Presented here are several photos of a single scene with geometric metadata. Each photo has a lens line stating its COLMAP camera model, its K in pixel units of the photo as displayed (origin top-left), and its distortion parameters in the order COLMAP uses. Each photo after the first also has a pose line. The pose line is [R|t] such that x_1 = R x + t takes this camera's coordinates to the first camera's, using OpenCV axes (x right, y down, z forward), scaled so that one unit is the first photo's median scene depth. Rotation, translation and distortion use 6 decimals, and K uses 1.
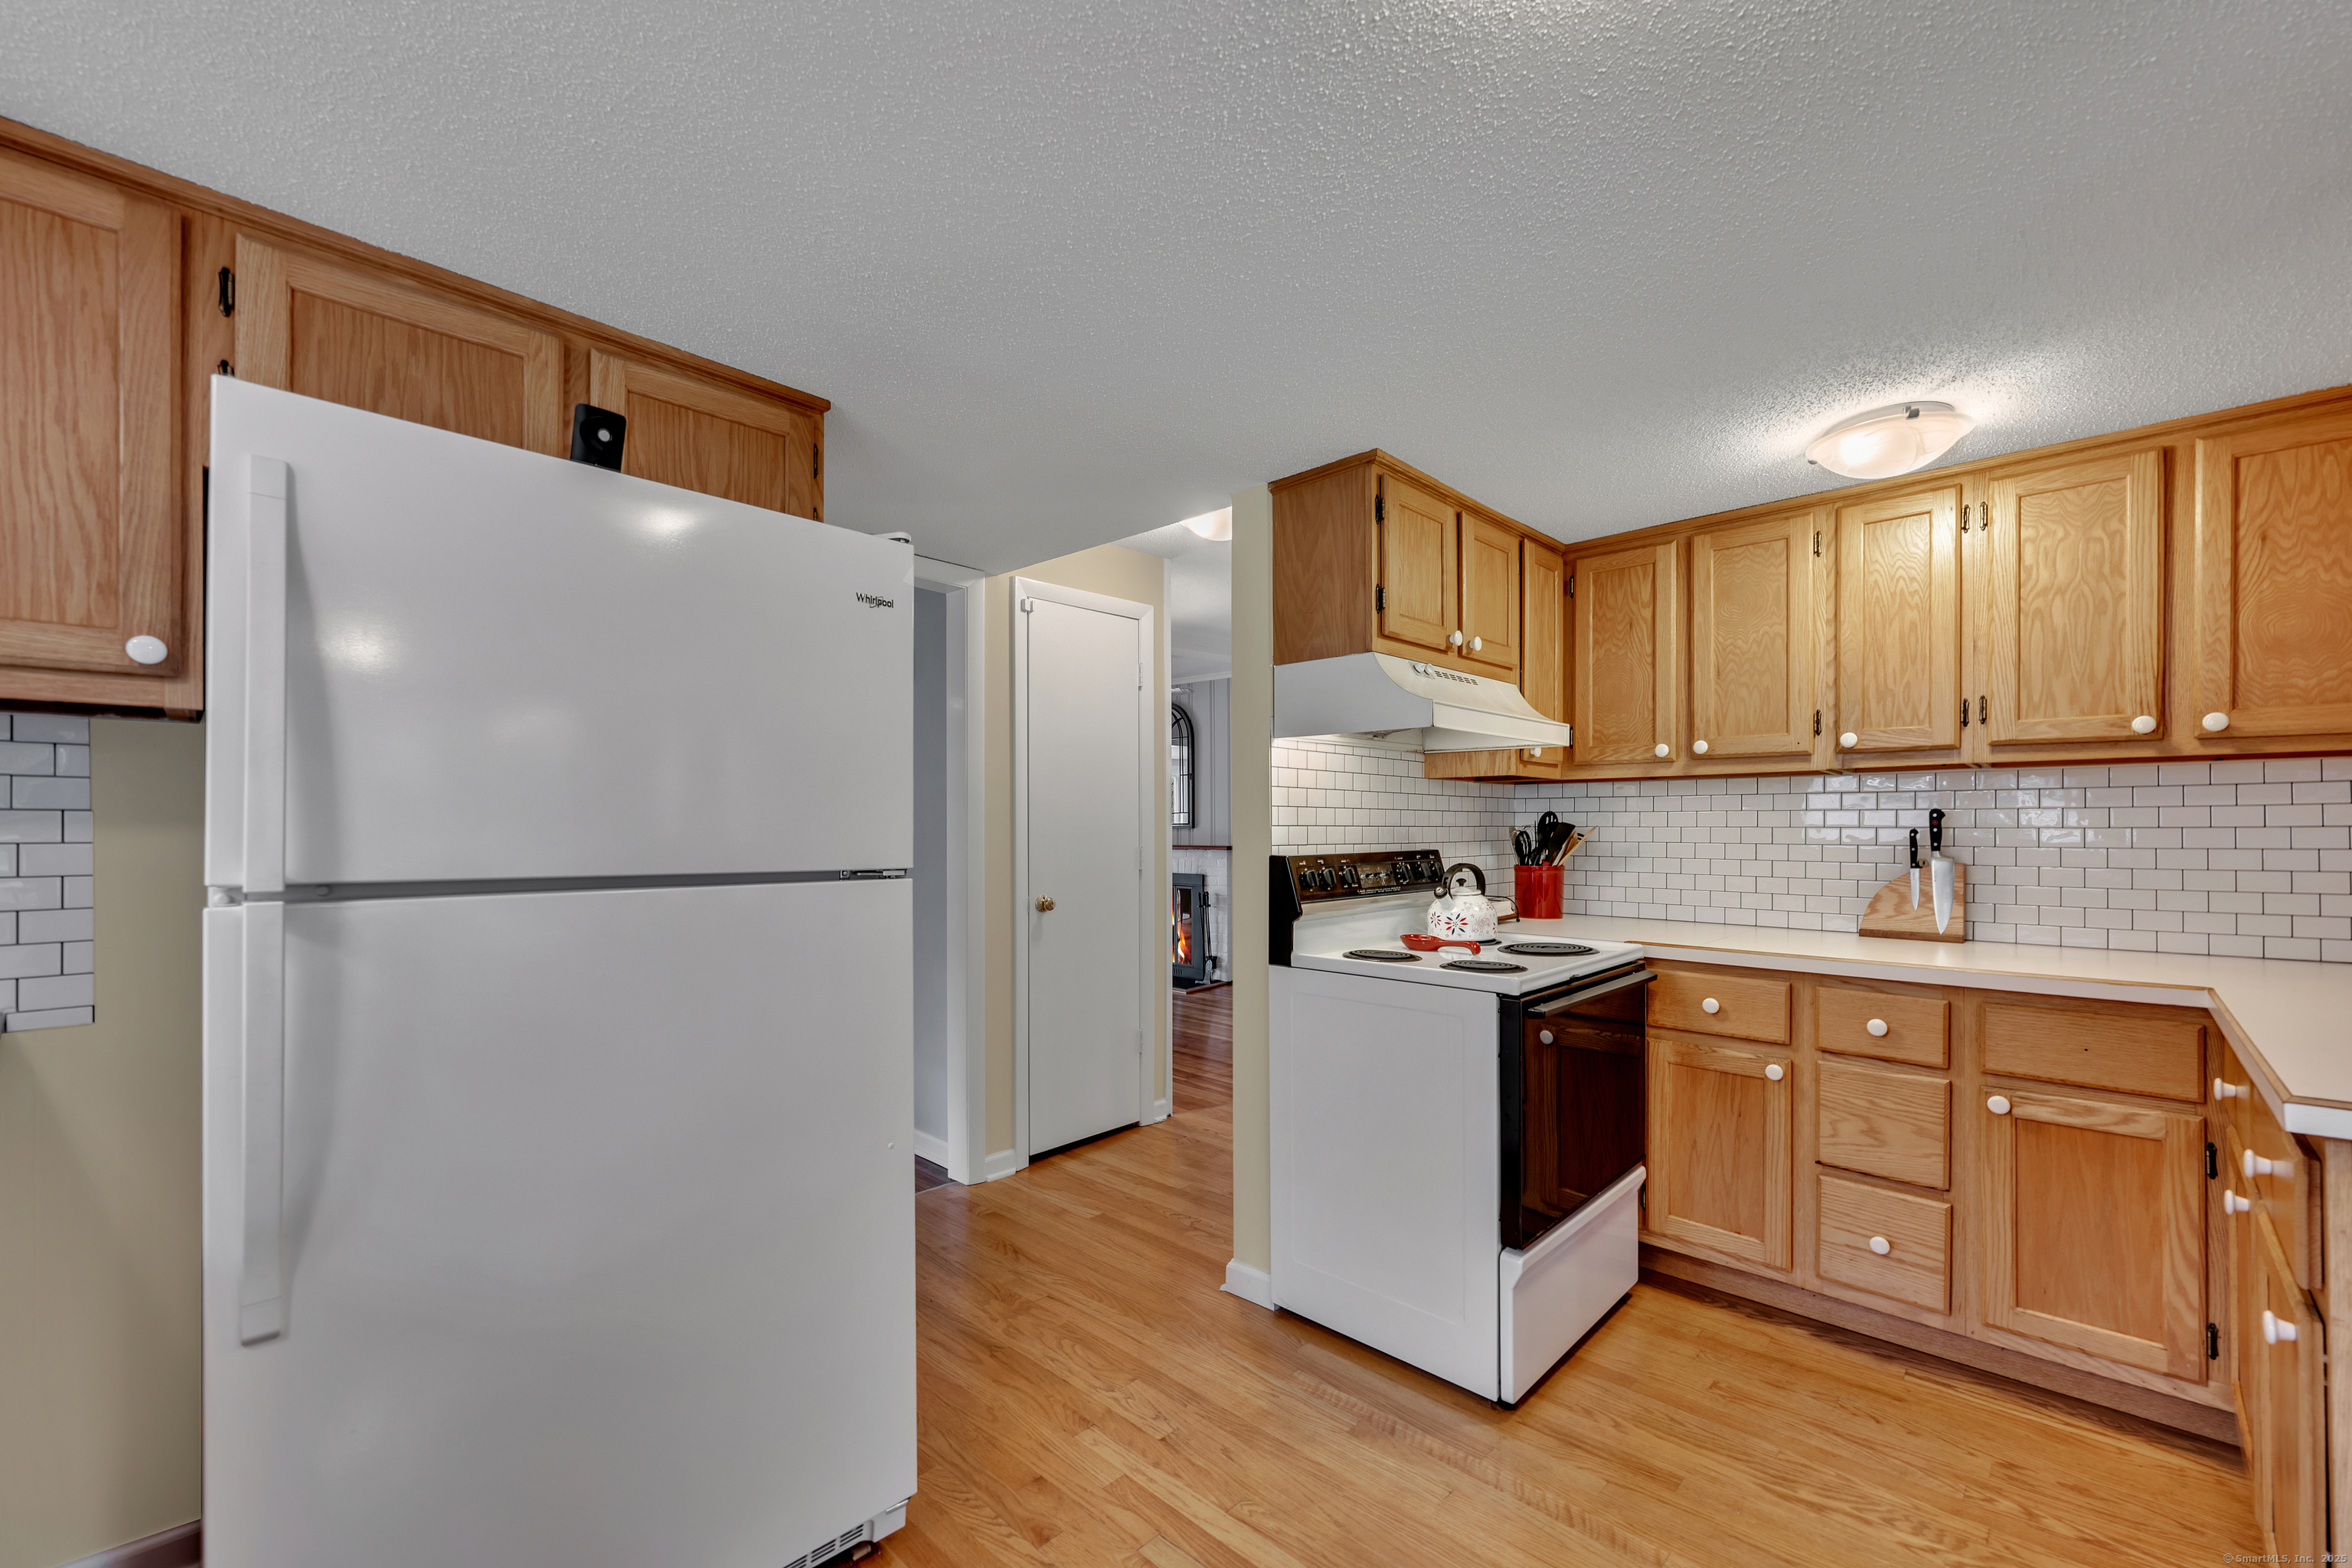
lens RADIAL K [[939.8, 0, 1167.7], [0, 939.8, 827.2], [0, 0, 1]] dist [0.000065, -0.000025]
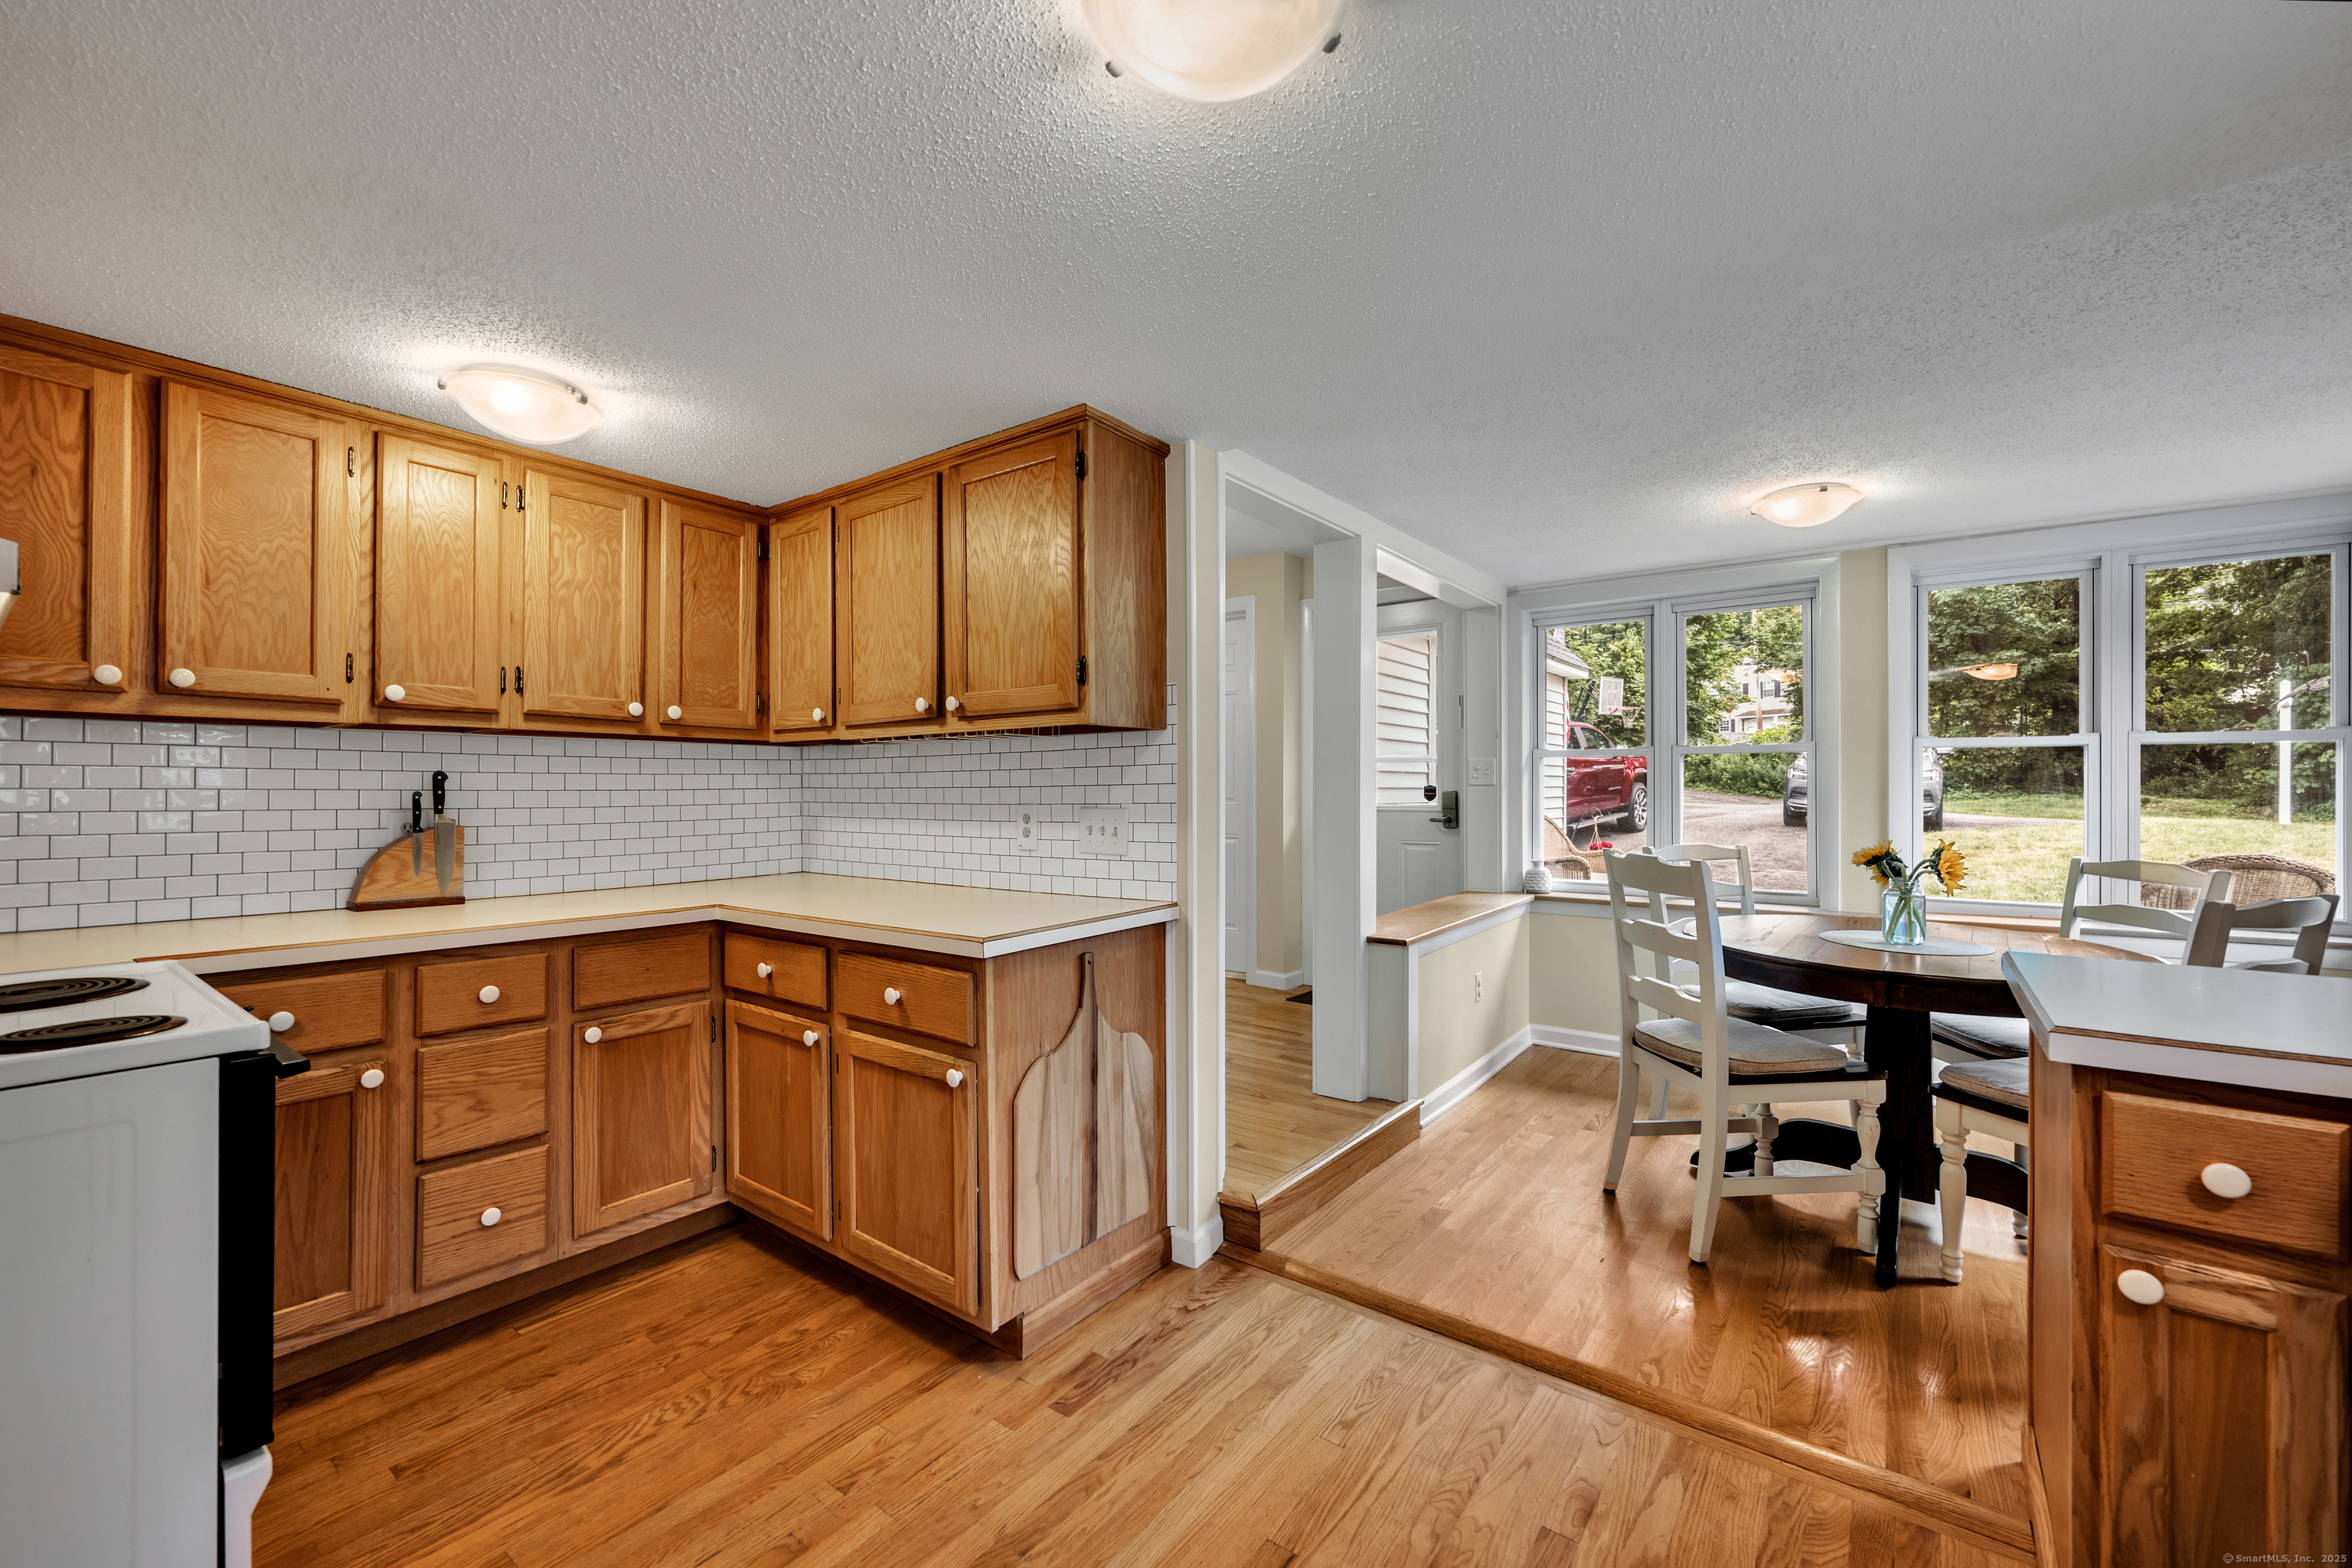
lens RADIAL K [[964.3, 0, 1176.0], [0, 964.3, 784.0], [0, 0, 1]] dist [-0.000212, -0.000057]
pose [[-0.134043, 0.008593, 0.990938, -0.322530], [-0.001428, 0.999960, -0.008865, 0.002403], [-0.990974, -0.002603, -0.134026, 0.412454]]
